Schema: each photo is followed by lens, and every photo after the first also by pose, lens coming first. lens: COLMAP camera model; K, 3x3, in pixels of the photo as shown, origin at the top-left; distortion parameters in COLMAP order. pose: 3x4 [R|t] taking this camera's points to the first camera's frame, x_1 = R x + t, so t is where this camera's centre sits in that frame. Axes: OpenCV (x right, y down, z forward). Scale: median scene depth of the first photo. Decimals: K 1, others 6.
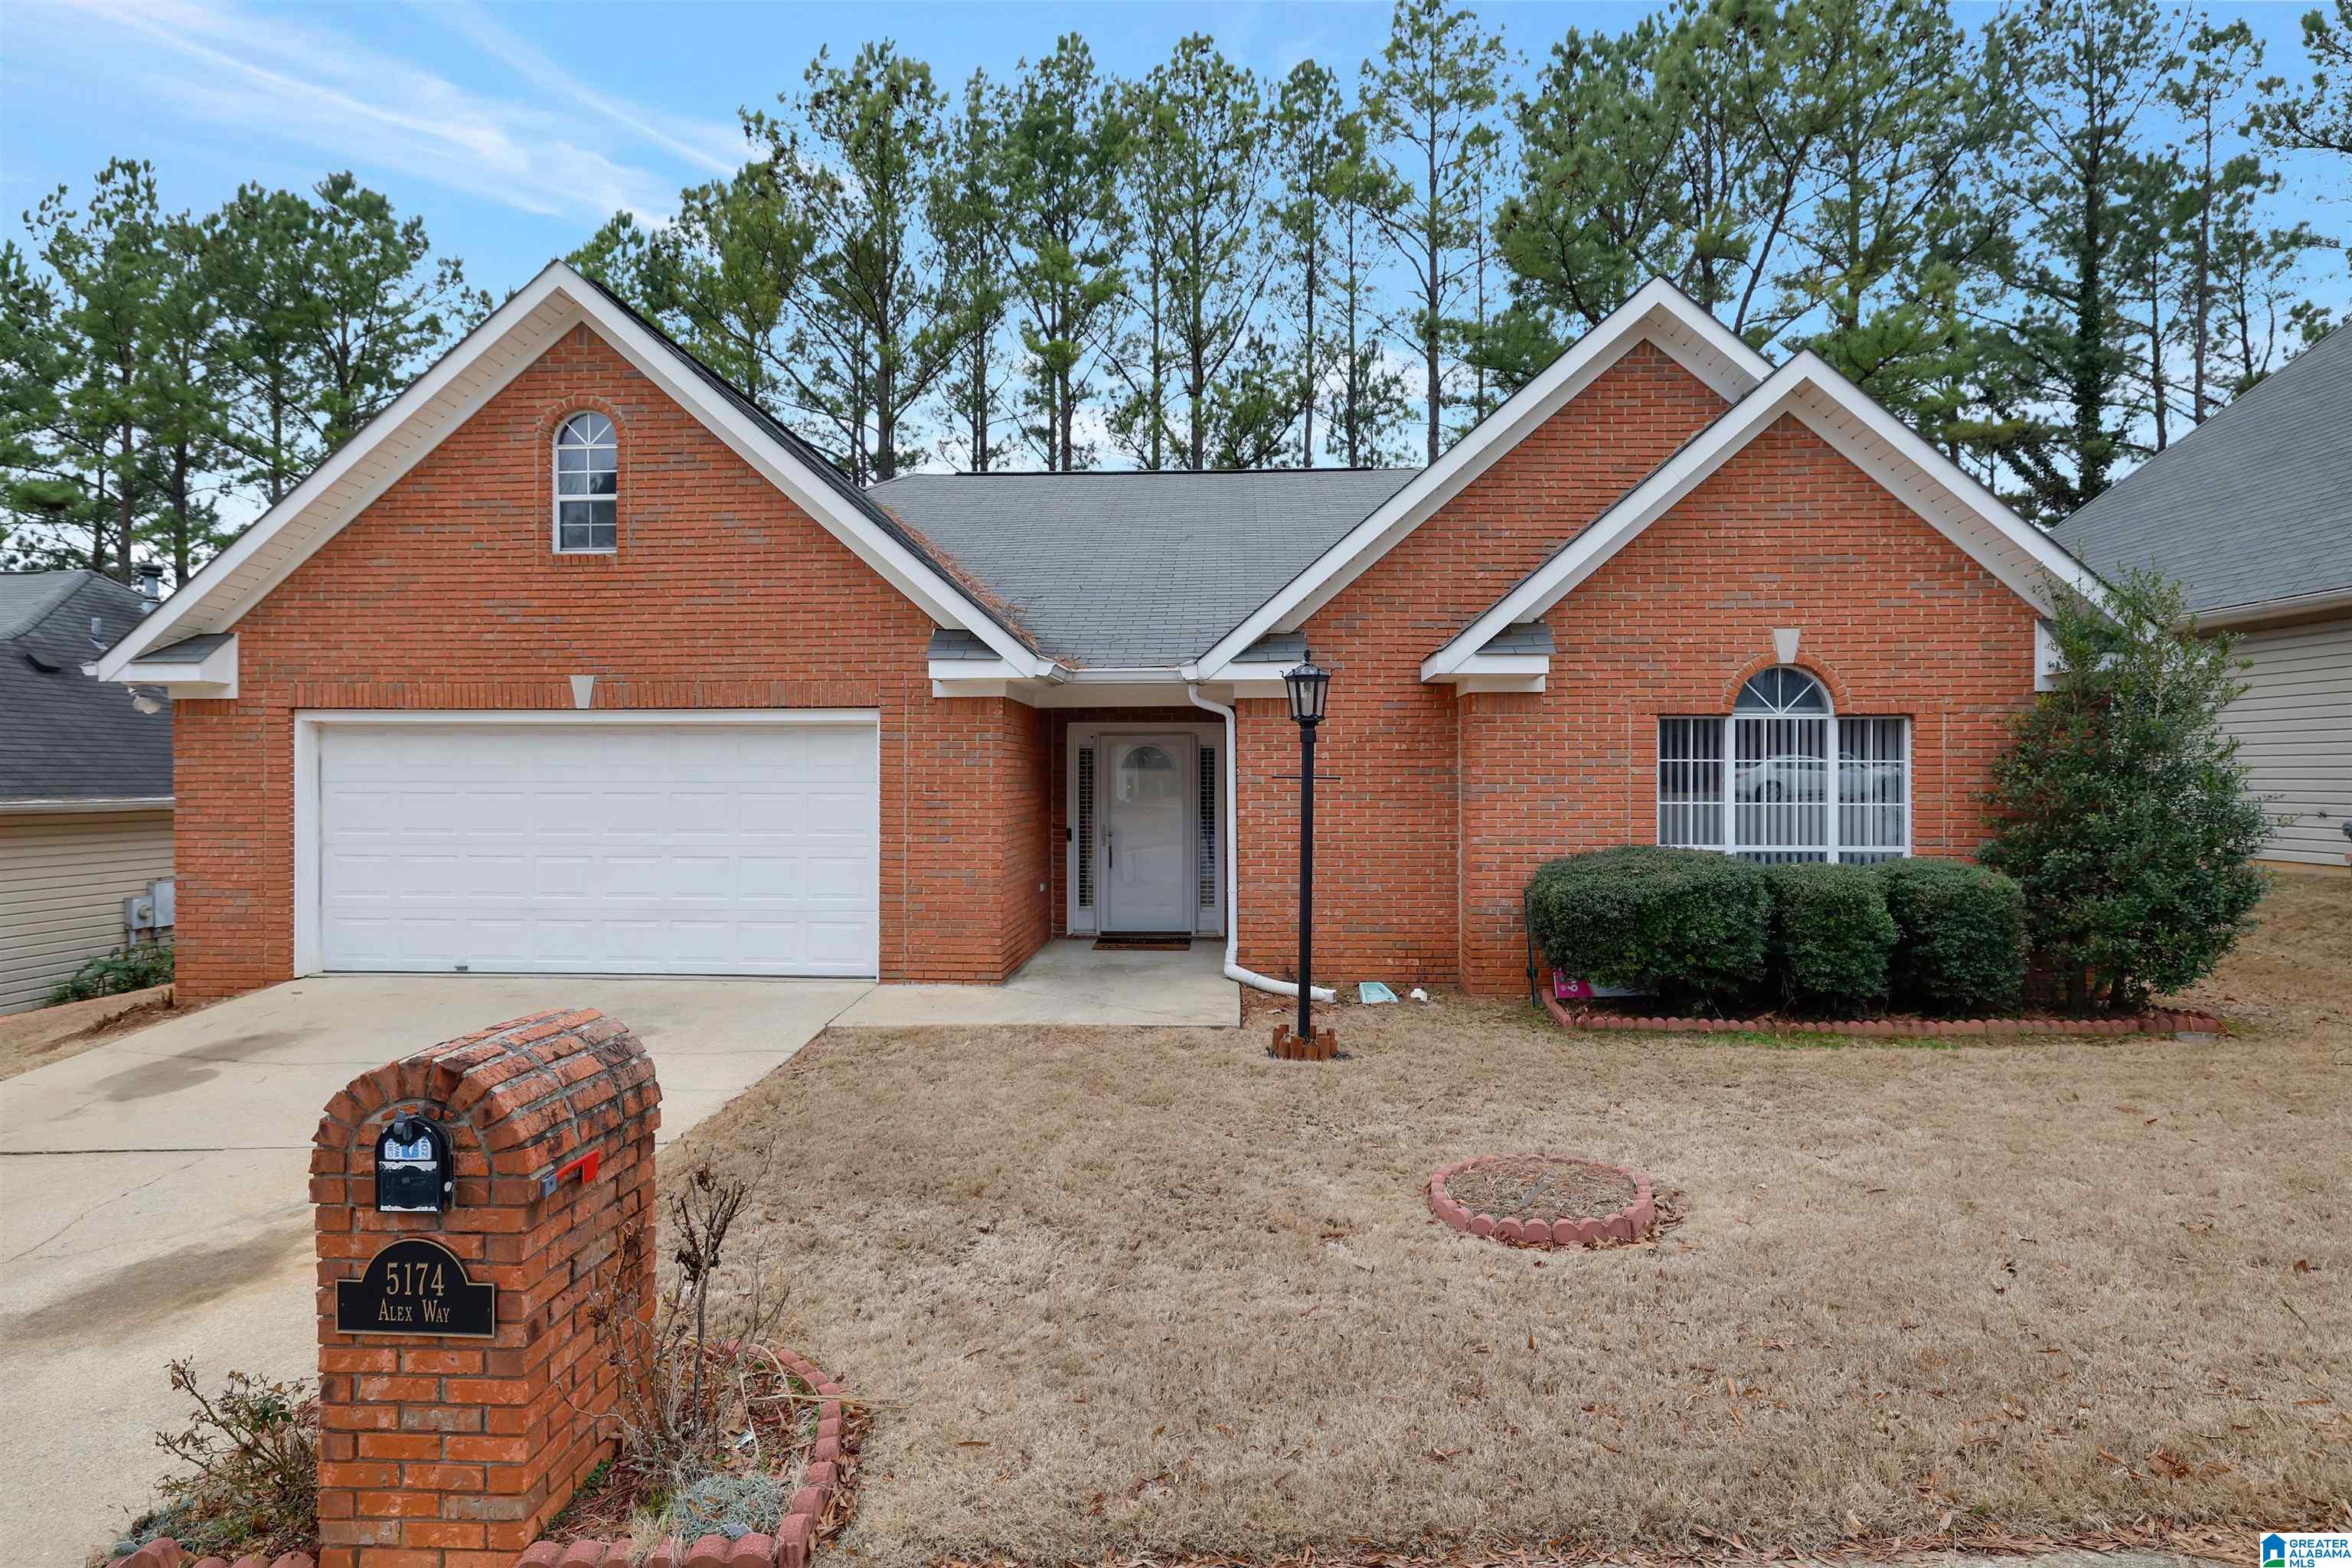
lens RADIAL K [[1217.7, 0, 1176.0], [0, 1217.7, 784.0], [0, 0, 1]] dist [0.001549, -0.000298]
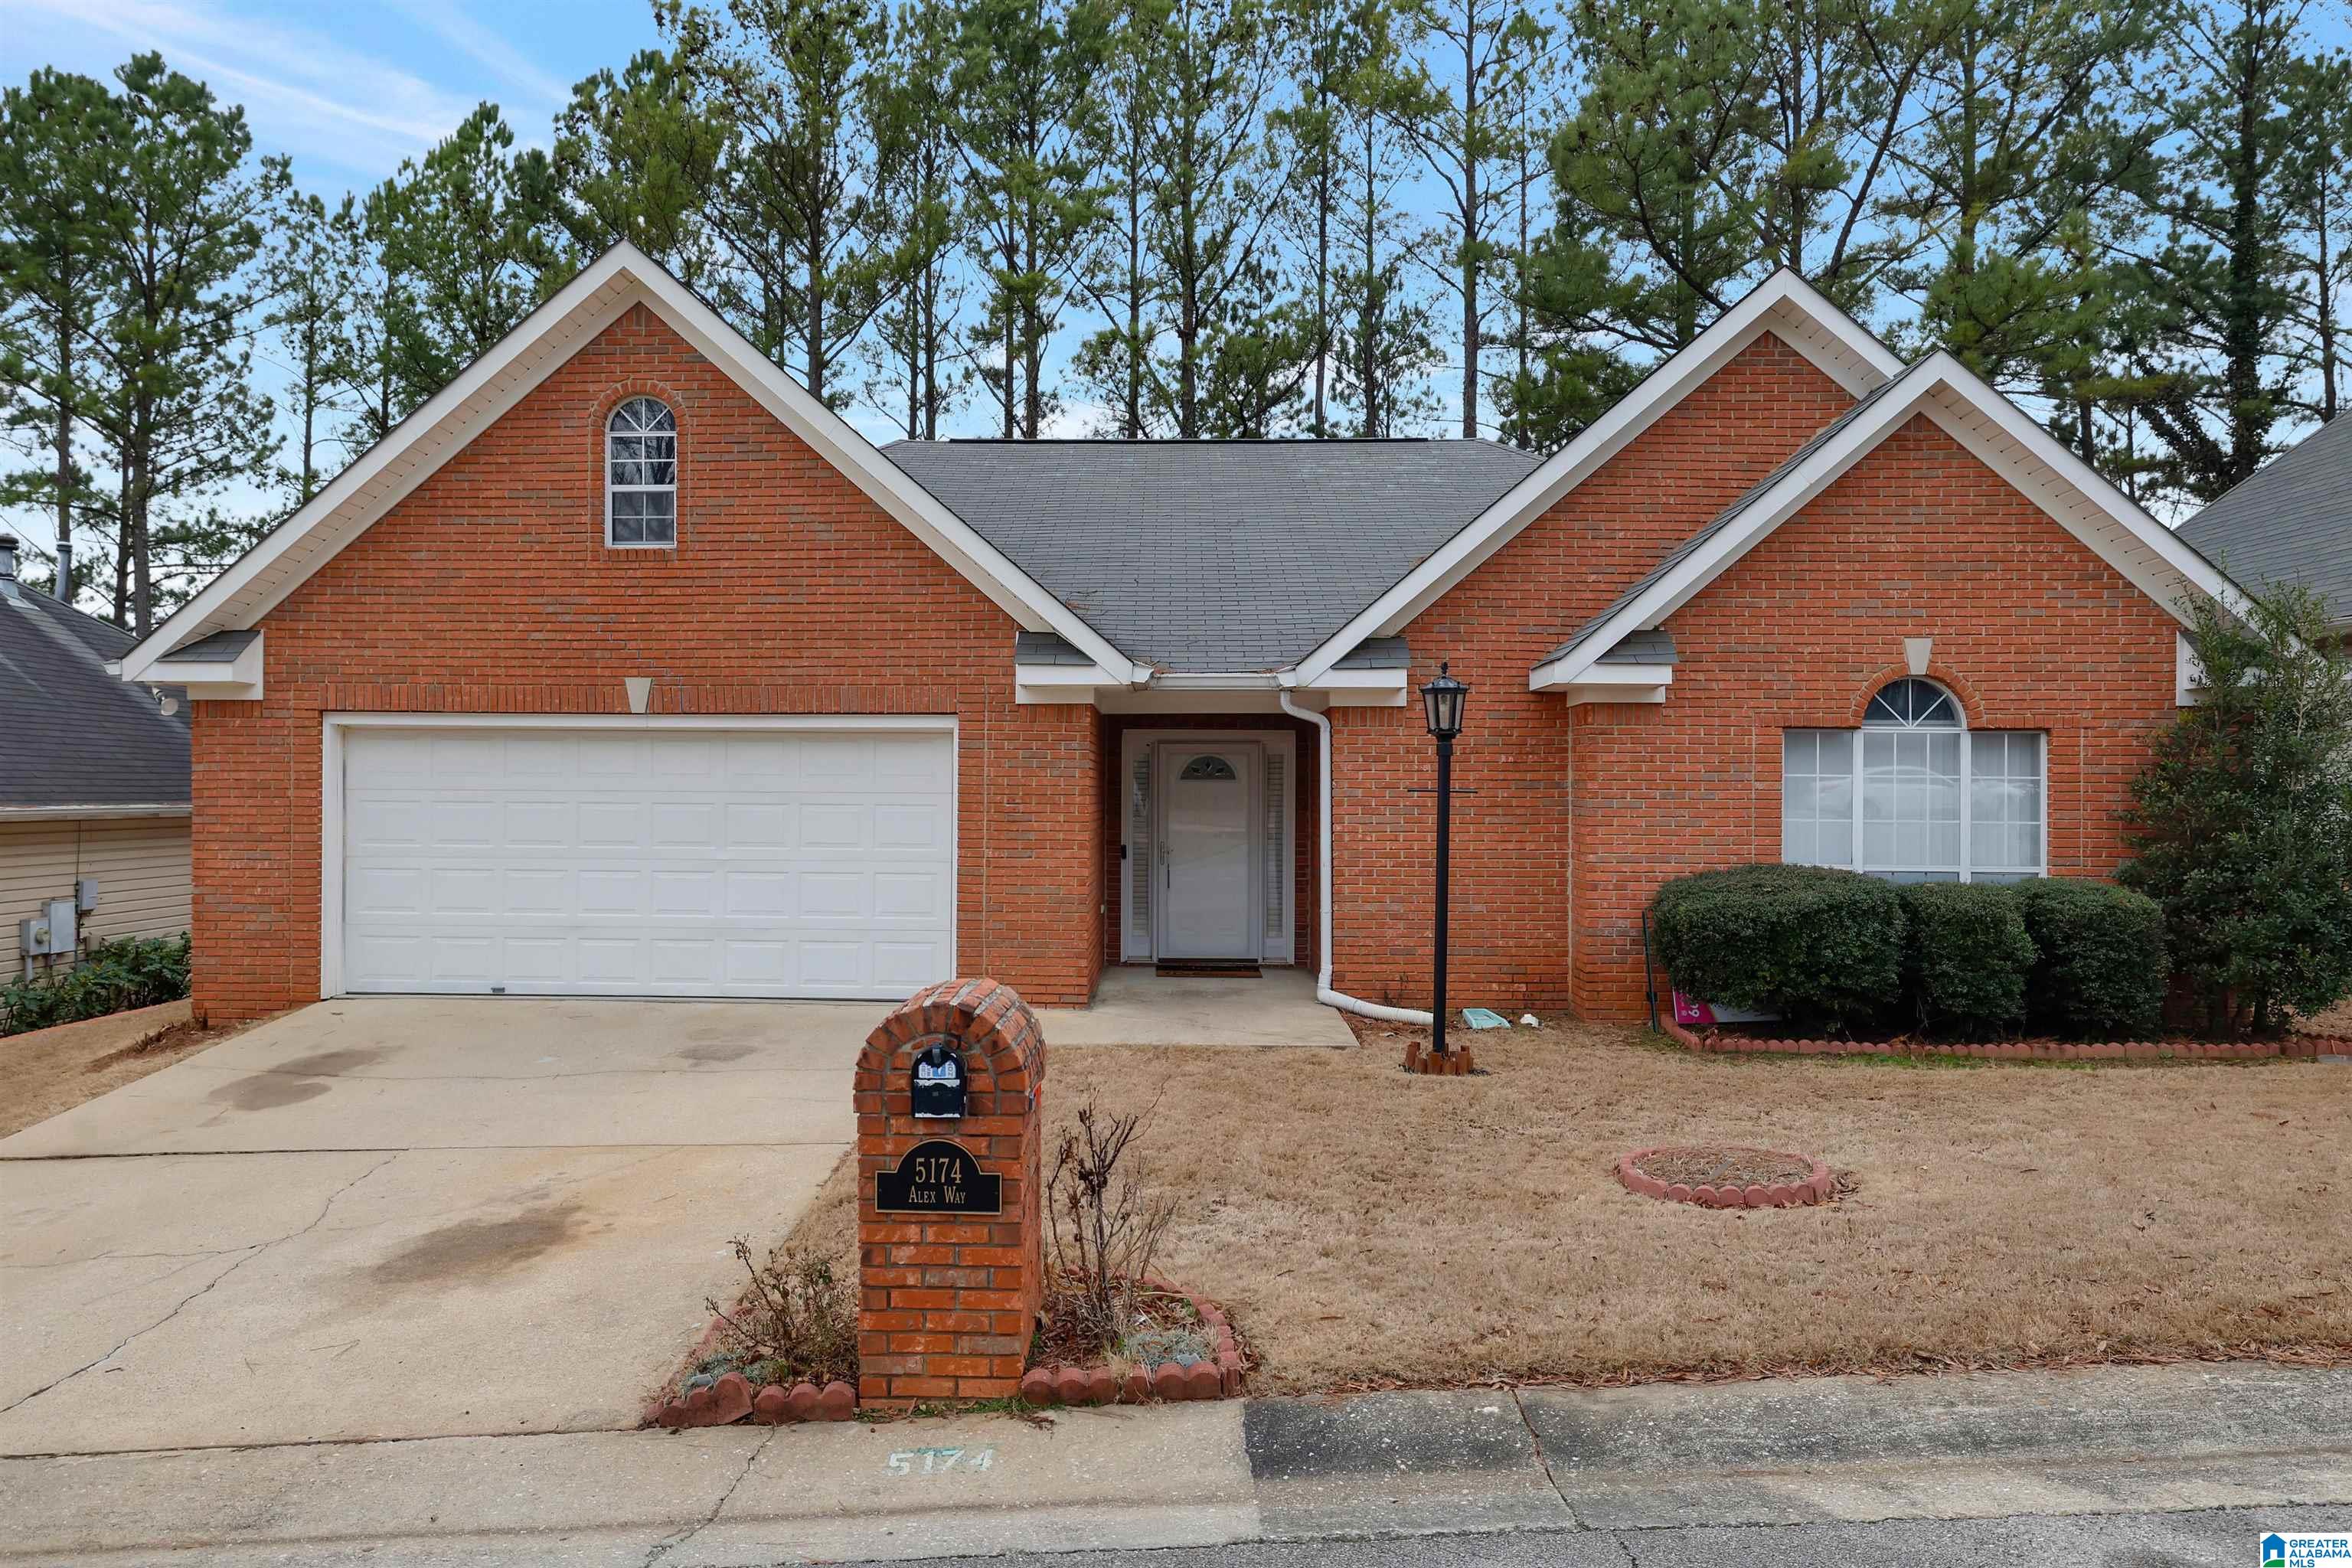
lens RADIAL K [[1452.6, 0, 1169.7], [0, 1452.6, 792.6], [0, 0, 1]] dist [0.001140, 0.001431]
pose [[0.999958, 0.005903, 0.007038, -0.092068], [-0.005879, 0.999977, -0.003468, 0.000944], [-0.007059, 0.003426, 0.999969, -0.133960]]
